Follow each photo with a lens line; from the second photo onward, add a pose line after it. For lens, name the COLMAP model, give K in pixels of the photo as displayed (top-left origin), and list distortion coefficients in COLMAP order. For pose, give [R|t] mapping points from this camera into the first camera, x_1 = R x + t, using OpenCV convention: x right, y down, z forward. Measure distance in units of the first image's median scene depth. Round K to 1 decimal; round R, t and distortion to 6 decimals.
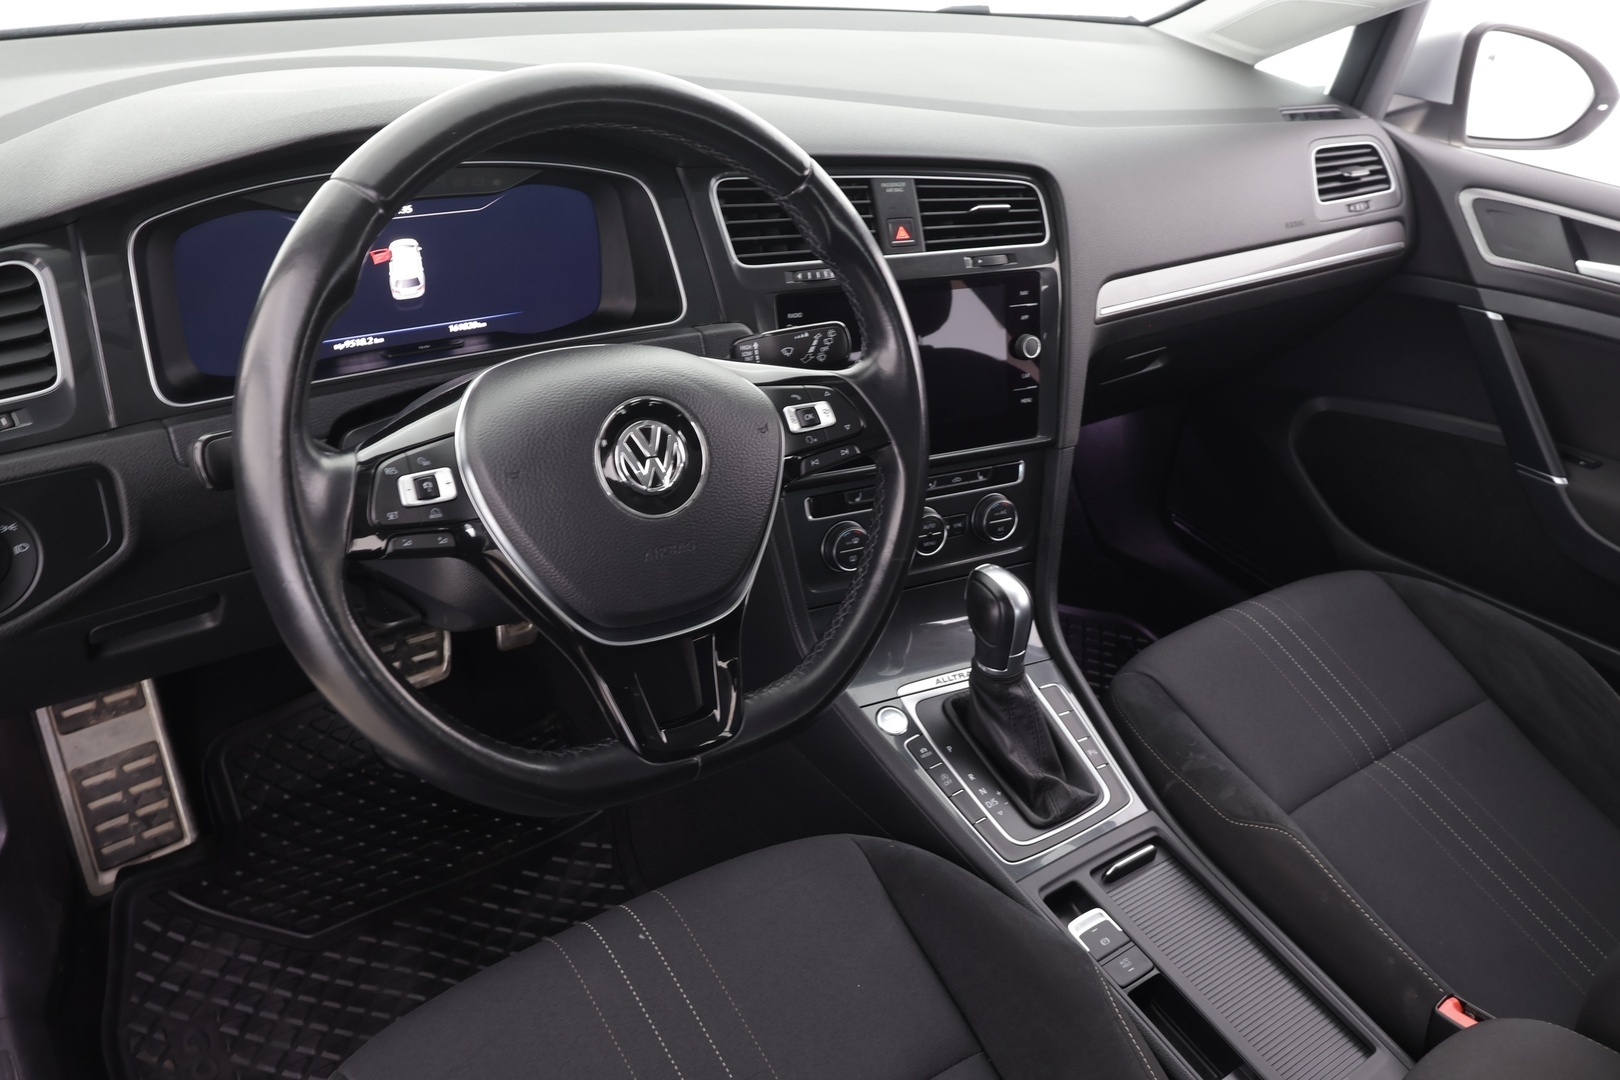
lens RADIAL K [[1287.5, 0, 818.5], [0, 1287.5, 546.6], [0, 0, 1]] dist [-0.006198, 0.011778]
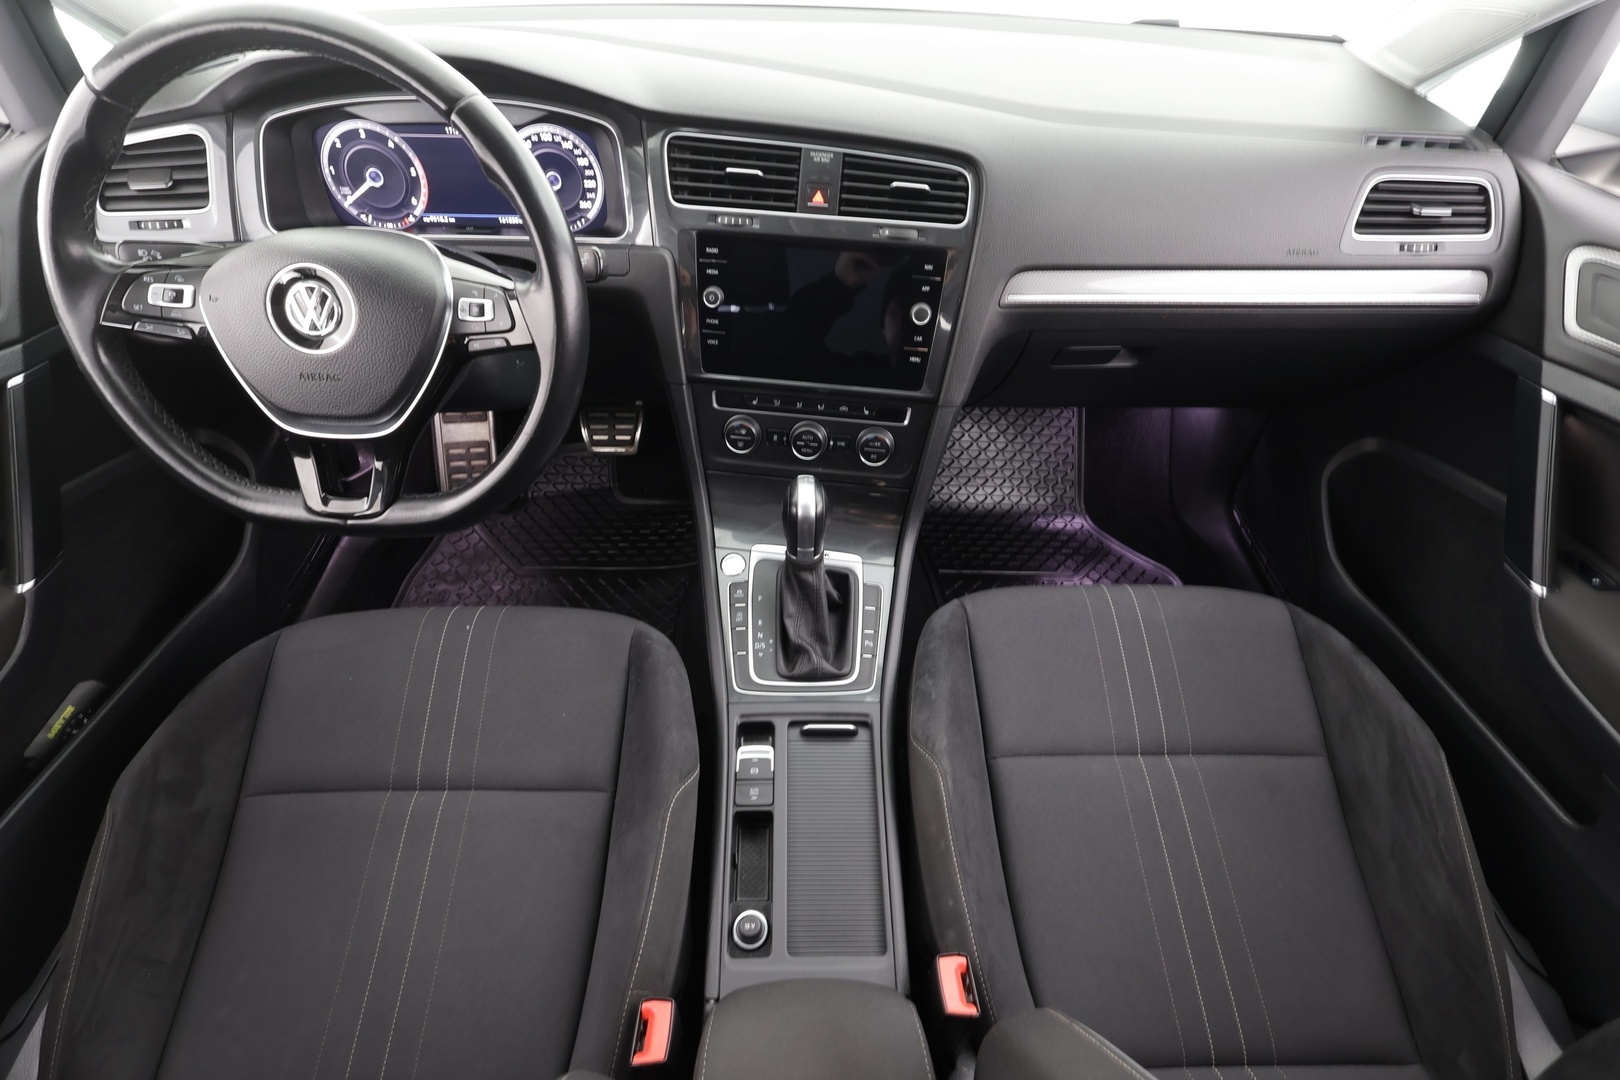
lens RADIAL K [[765.6, 0, 814.1], [0, 765.6, 549.4], [0, 0, 1]] dist [-0.003908, -0.000069]
pose [[0.816105, 0.339212, -0.467876, 0.512439], [-0.249801, 0.937129, 0.243700, -0.104080], [0.521126, -0.082008, 0.849531, 0.345110]]
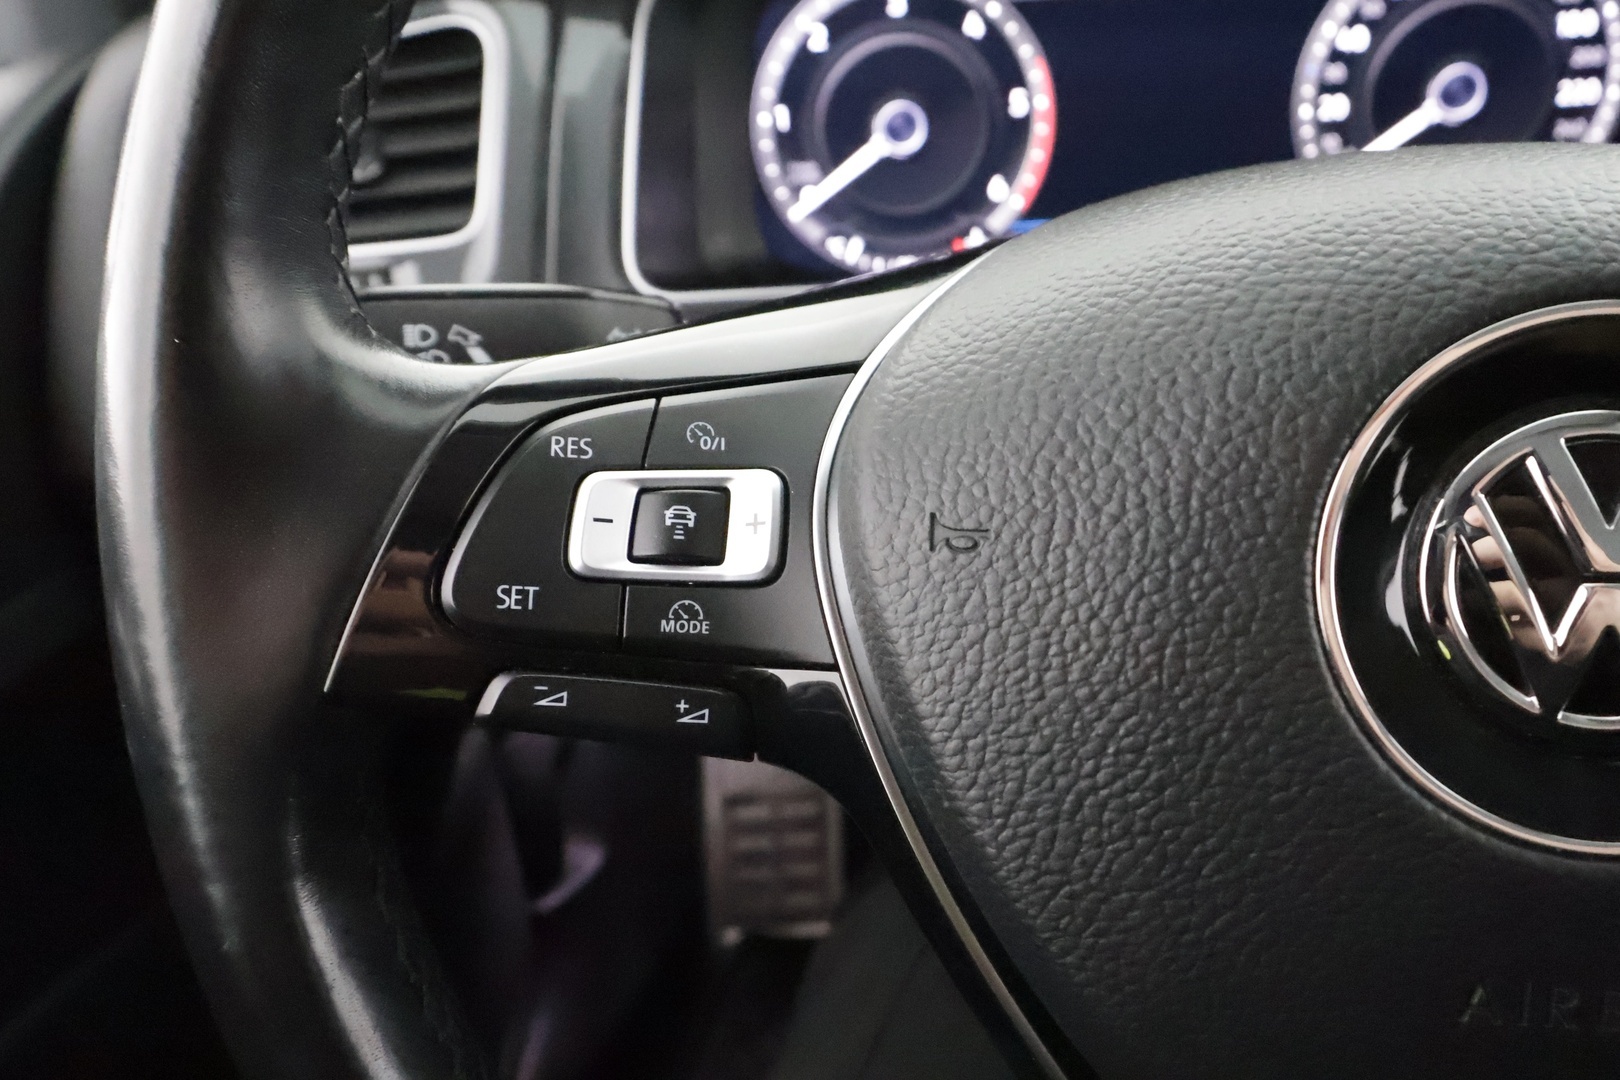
lens RADIAL K [[1287.5, 0, 802.7], [0, 1287.5, 545.5], [0, 0, 1]] dist [-0.006198, 0.011778]
pose [[0.726748, 0.193249, -0.659160, -0.053260], [-0.207677, 0.976517, 0.057319, -0.037233], [0.654758, 0.095236, 0.749815, 0.467255]]
